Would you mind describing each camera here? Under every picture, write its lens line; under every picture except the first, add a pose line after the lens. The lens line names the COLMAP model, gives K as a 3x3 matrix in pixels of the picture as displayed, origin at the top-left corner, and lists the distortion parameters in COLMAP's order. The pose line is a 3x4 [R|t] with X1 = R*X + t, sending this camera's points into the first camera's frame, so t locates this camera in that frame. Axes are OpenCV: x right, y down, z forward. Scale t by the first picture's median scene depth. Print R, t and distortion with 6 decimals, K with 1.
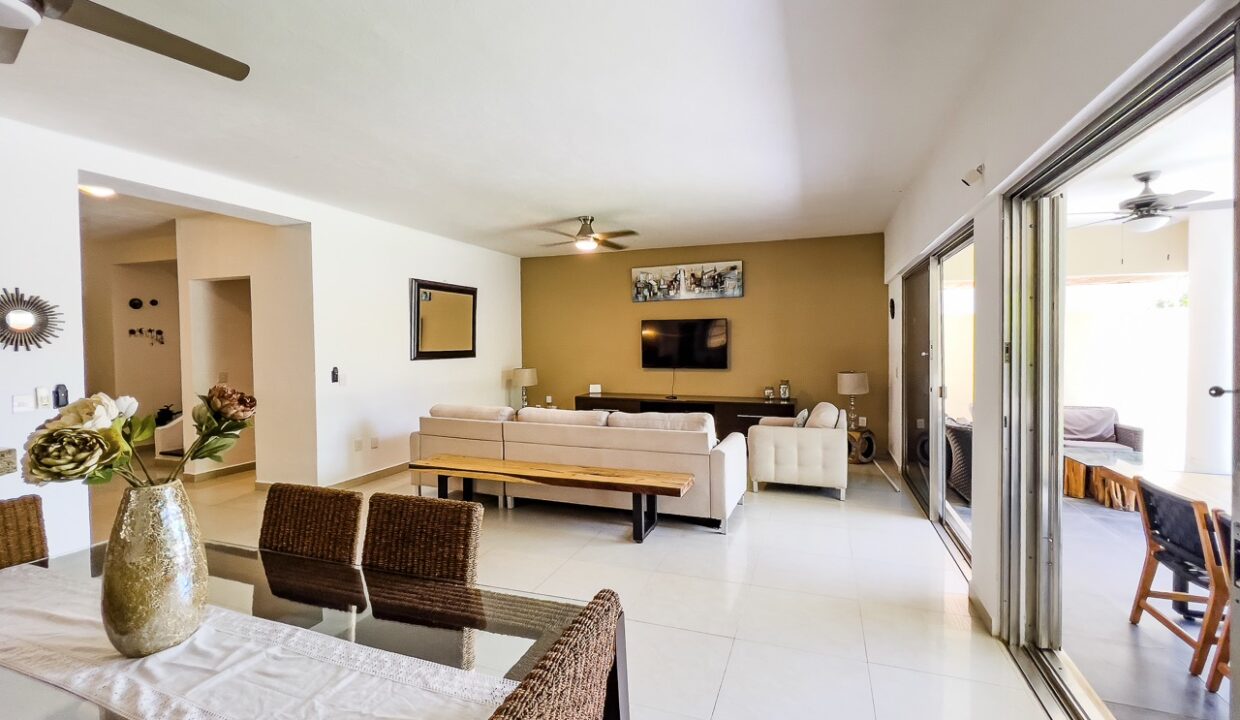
lens RADIAL K [[508.0, 0, 624.2], [0, 508.0, 354.8], [0, 0, 1]] dist [0.001270, 0.000206]
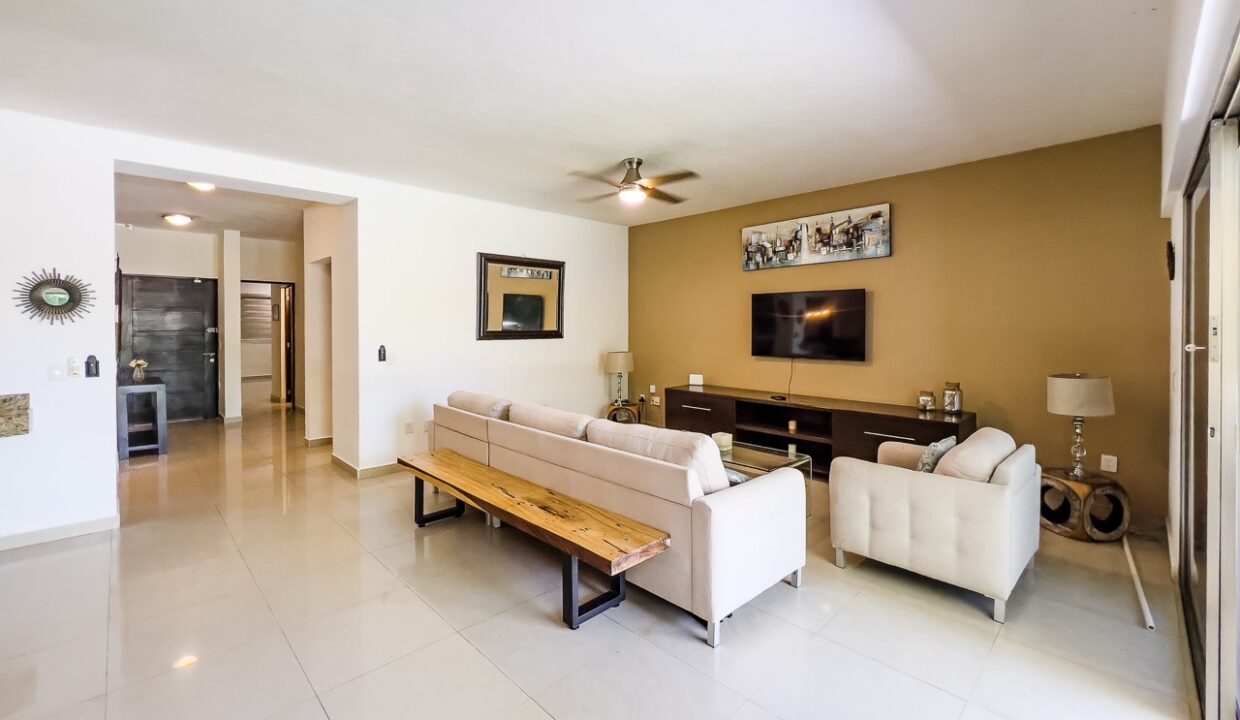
lens RADIAL K [[509.1, 0, 621.9], [0, 509.1, 333.8], [0, 0, 1]] dist [-0.000081, 0.000188]
pose [[0.910297, 0.013990, -0.413720, 0.198970], [-0.016800, 0.999854, -0.003154, -0.002361], [0.413615, 0.009822, 0.910399, 0.244622]]
